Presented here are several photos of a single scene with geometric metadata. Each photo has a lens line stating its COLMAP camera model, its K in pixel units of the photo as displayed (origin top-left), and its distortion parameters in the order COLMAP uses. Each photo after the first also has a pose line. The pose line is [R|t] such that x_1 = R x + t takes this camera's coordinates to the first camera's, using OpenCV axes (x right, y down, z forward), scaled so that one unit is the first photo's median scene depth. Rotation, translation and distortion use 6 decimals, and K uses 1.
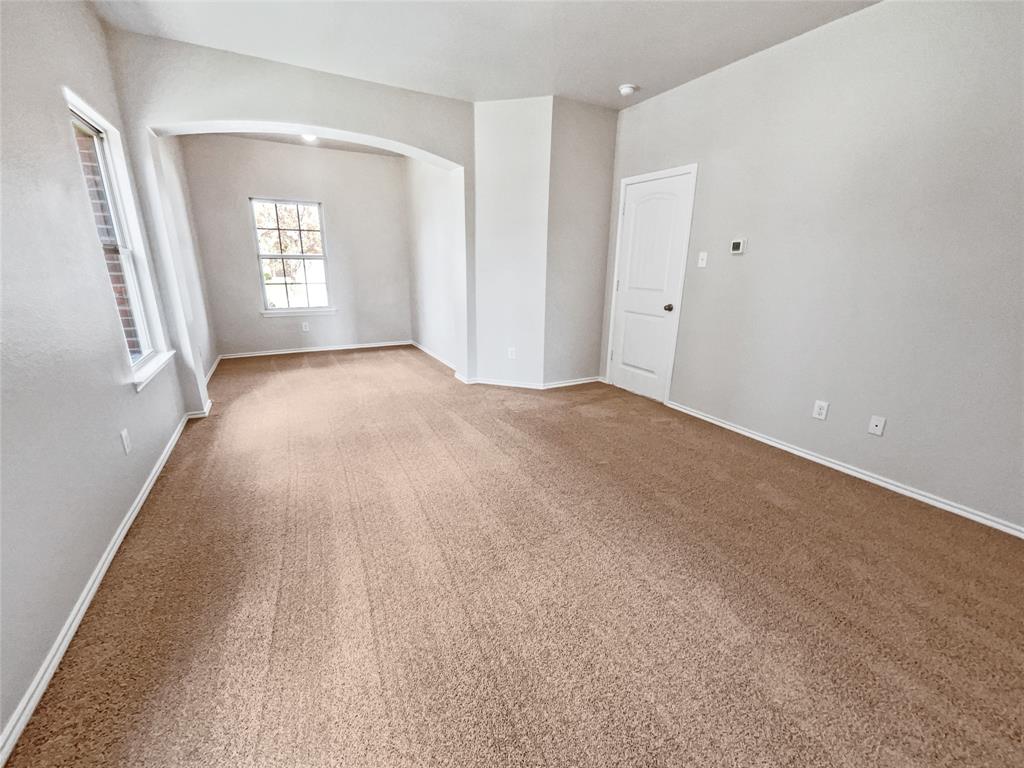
lens RADIAL K [[421.5, 0, 514.7], [0, 421.5, 380.4], [0, 0, 1]] dist [0.001062, 0.000228]
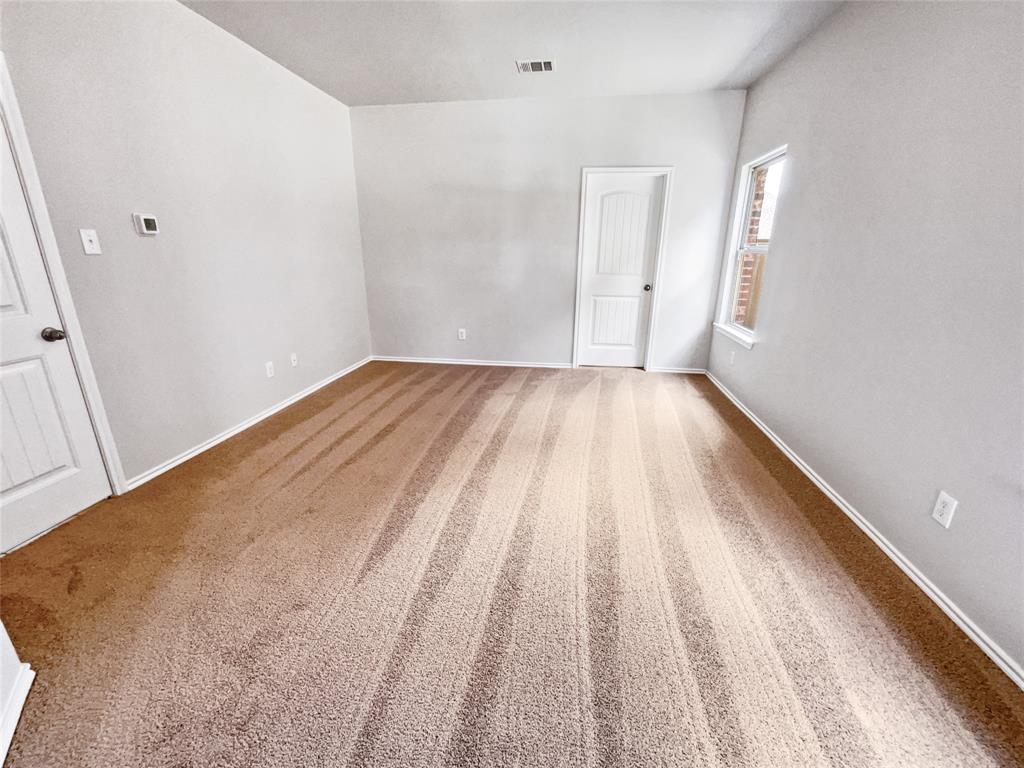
lens RADIAL K [[421.5, 0, 514.7], [0, 421.5, 380.4], [0, 0, 1]] dist [0.001062, 0.000228]
pose [[-0.798694, -0.200444, 0.567371, -0.429720], [0.141482, 0.853901, 0.500836, -0.334604], [-0.584868, 0.480287, -0.653646, 1.140075]]
